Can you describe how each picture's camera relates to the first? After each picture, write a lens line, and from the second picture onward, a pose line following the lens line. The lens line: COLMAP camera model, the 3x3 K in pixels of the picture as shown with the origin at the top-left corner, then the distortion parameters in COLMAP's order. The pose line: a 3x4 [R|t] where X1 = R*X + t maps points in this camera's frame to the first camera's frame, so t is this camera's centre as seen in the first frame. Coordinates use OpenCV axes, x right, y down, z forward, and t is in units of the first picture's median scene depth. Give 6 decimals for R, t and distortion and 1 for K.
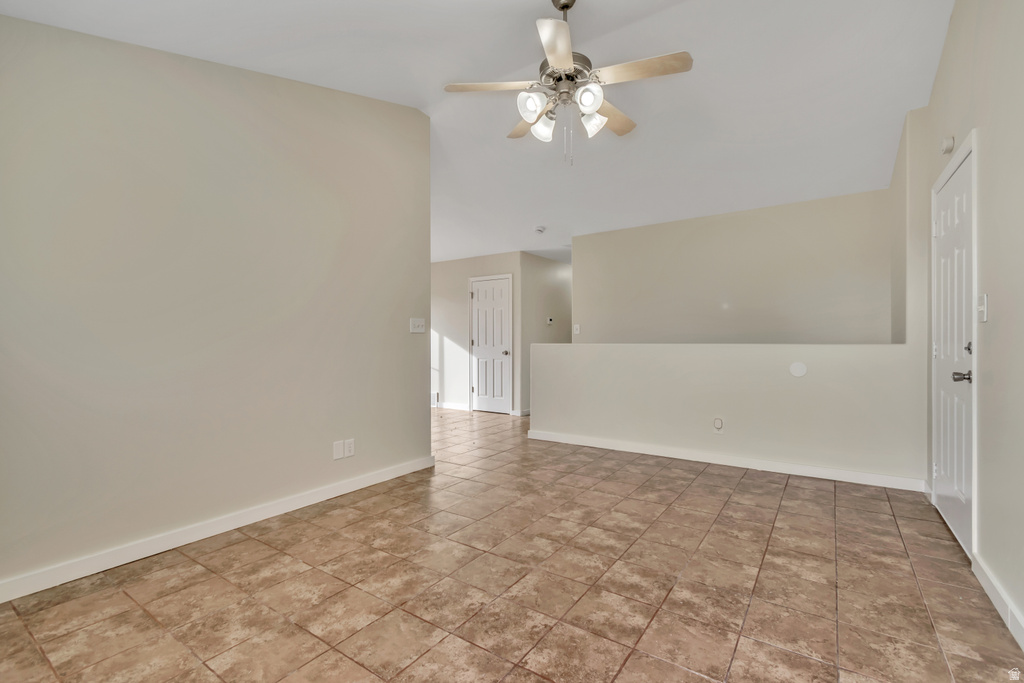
lens RADIAL K [[458.4, 0, 511.8], [0, 458.4, 341.8], [0, 0, 1]] dist [0.004699, -0.002482]
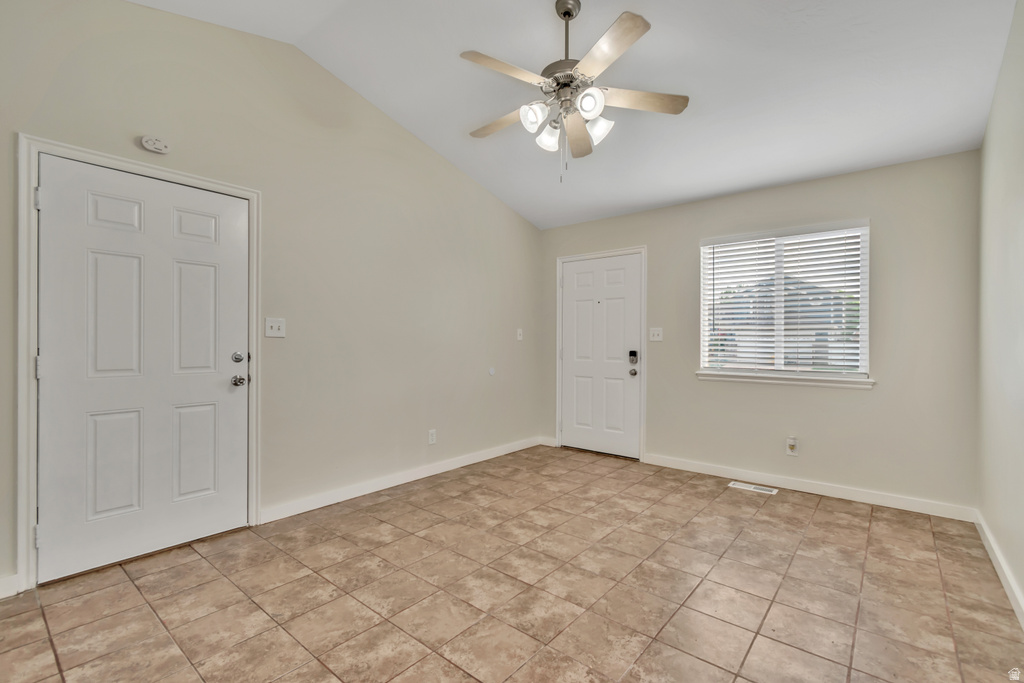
lens RADIAL K [[458.4, 0, 510.4], [0, 458.4, 339.3], [0, 0, 1]] dist [0.004699, -0.002482]
pose [[-0.996080, 0.001597, 0.088439, 0.156678], [0.001439, 0.999997, -0.001846, -0.029867], [-0.088442, -0.001712, -0.996080, 2.097293]]
